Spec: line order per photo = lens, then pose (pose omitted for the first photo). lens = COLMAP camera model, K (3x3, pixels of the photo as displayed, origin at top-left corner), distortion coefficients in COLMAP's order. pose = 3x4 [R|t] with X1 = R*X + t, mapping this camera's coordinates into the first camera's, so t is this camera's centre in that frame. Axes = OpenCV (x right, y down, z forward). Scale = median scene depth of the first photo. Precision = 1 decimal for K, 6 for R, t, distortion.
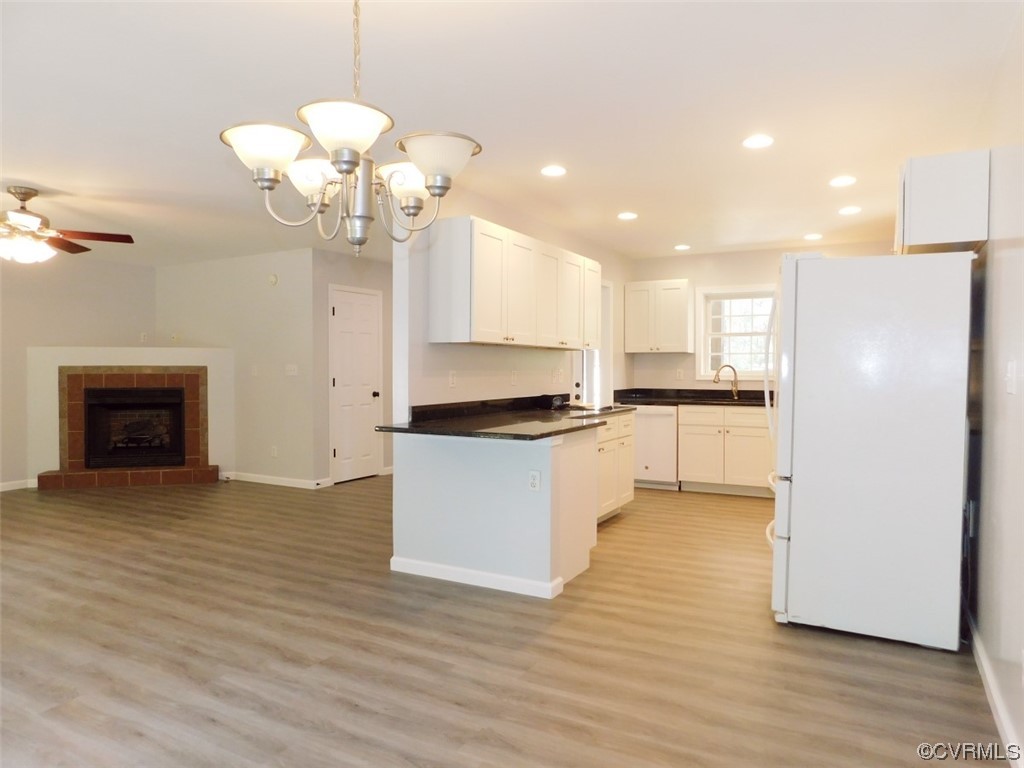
lens RADIAL K [[692.0, 0, 512.3], [0, 692.0, 367.5], [0, 0, 1]] dist [-0.057201, 0.041630]
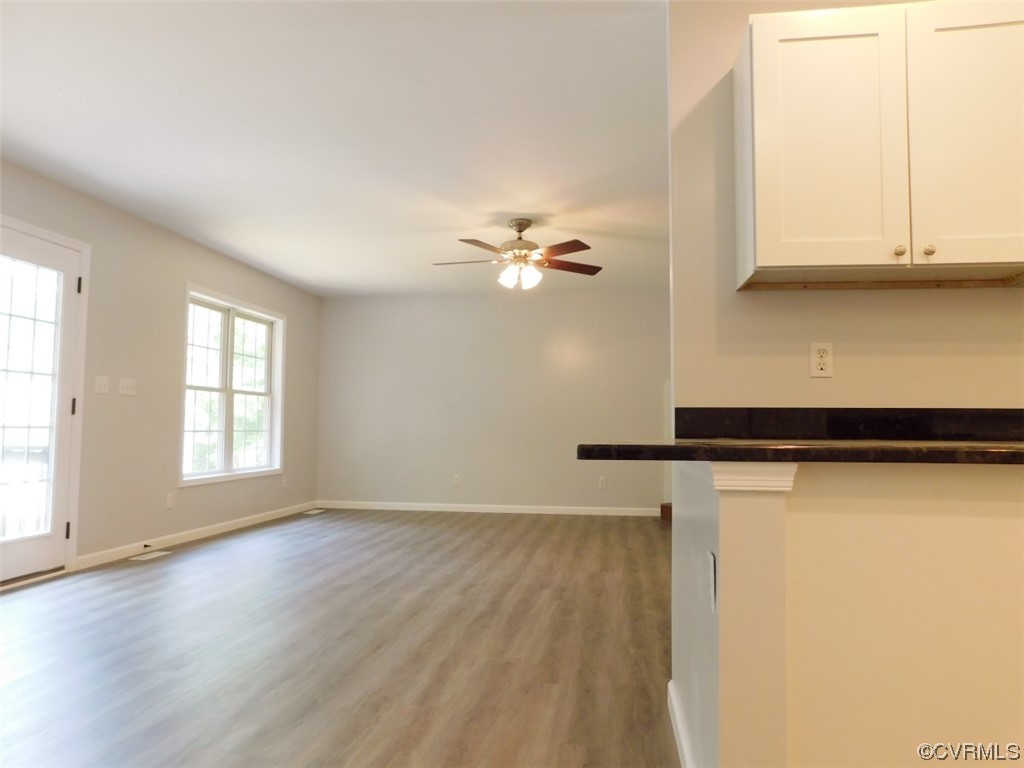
lens RADIAL K [[692.0, 0, 516.5], [0, 692.0, 374.0], [0, 0, 1]] dist [-0.057201, 0.041630]
pose [[0.331058, -0.071714, -0.940882, 0.341136], [-0.007279, 0.996884, -0.078543, 0.076205], [0.943582, 0.032851, 0.329504, 0.732033]]
